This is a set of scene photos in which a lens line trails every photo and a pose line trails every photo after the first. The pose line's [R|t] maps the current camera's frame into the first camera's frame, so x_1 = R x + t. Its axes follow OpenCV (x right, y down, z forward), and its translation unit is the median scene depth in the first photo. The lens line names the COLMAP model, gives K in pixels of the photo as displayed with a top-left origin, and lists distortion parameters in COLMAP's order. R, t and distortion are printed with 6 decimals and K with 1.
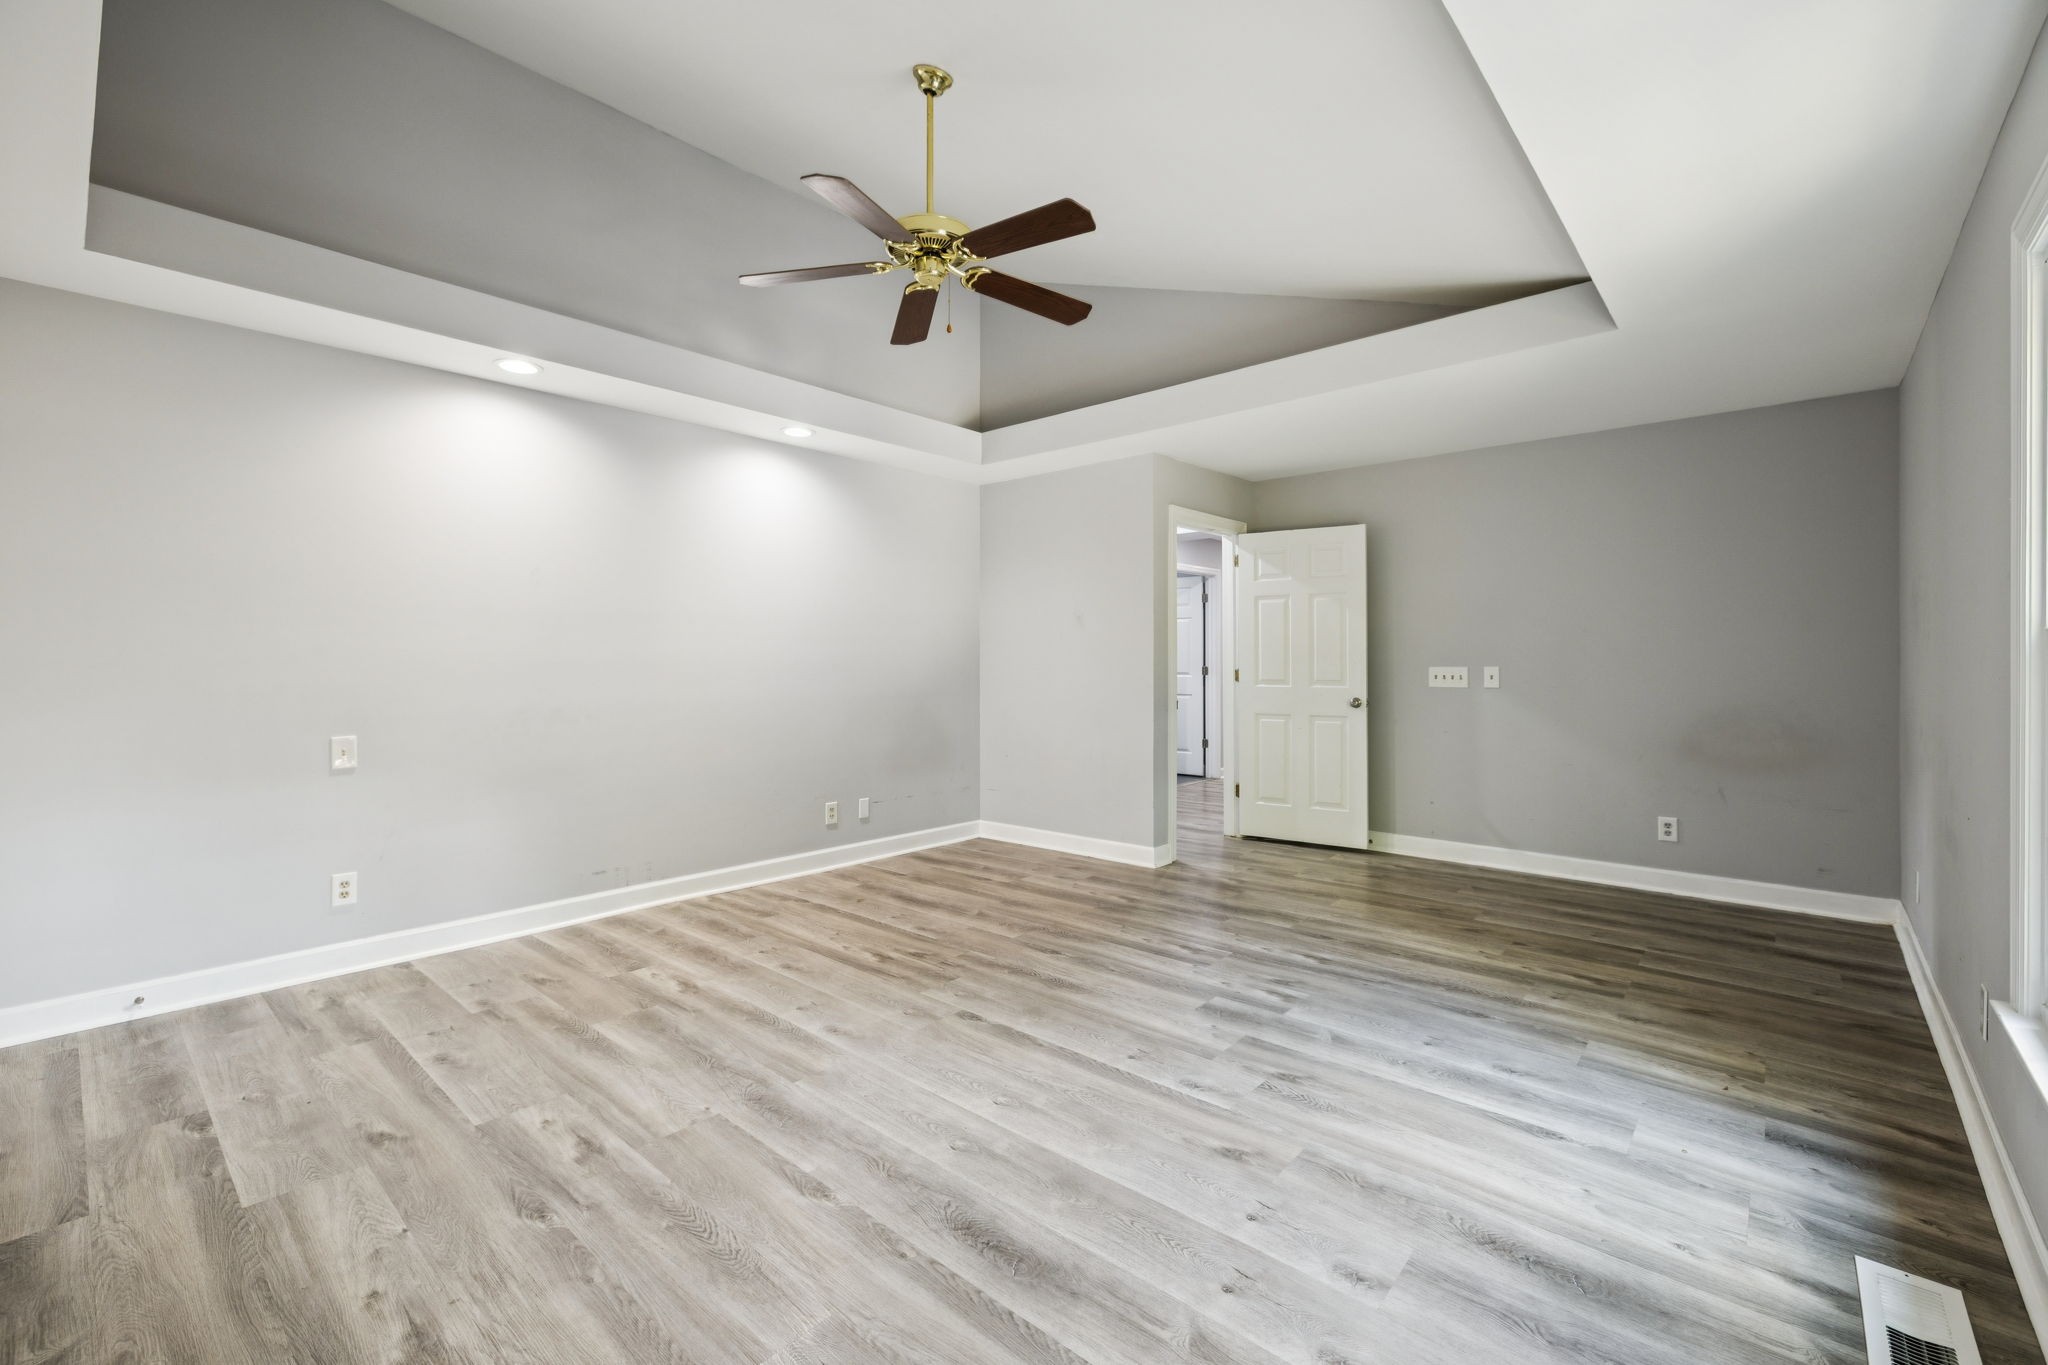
lens RADIAL K [[854.2, 0, 1012.1], [0, 854.2, 670.2], [0, 0, 1]] dist [0.000953, -0.000032]
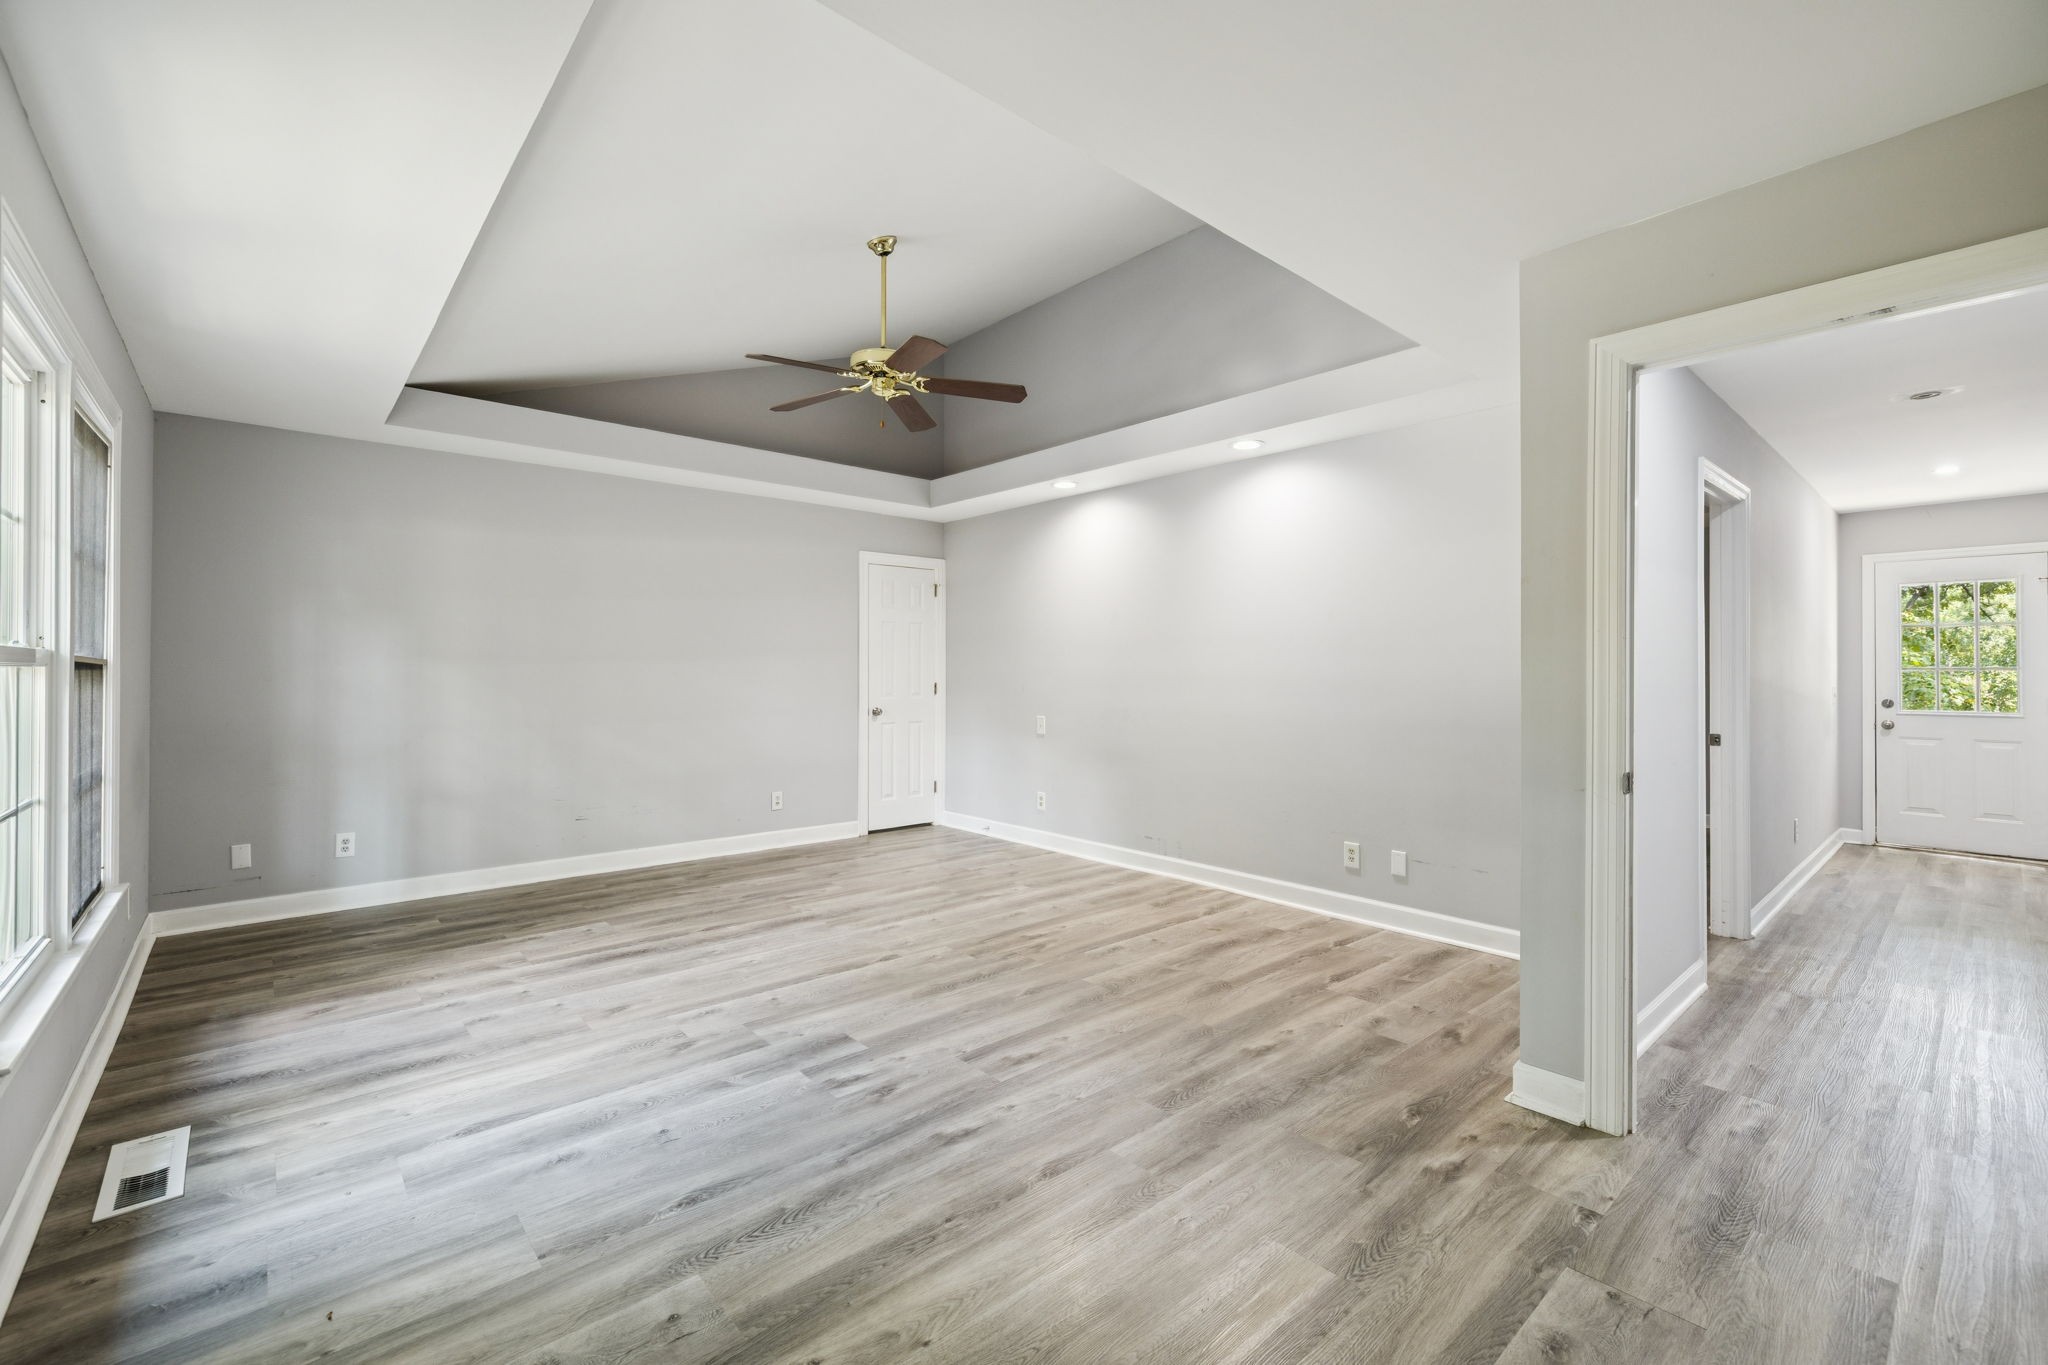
lens RADIAL K [[854.2, 0, 1012.1], [0, 854.2, 670.2], [0, 0, 1]] dist [0.000953, -0.000032]
pose [[-0.108934, -0.002687, -0.994045, 1.221549], [-0.015610, 0.999878, -0.000992, -0.021865], [0.993926, 0.015409, -0.108963, 1.351368]]
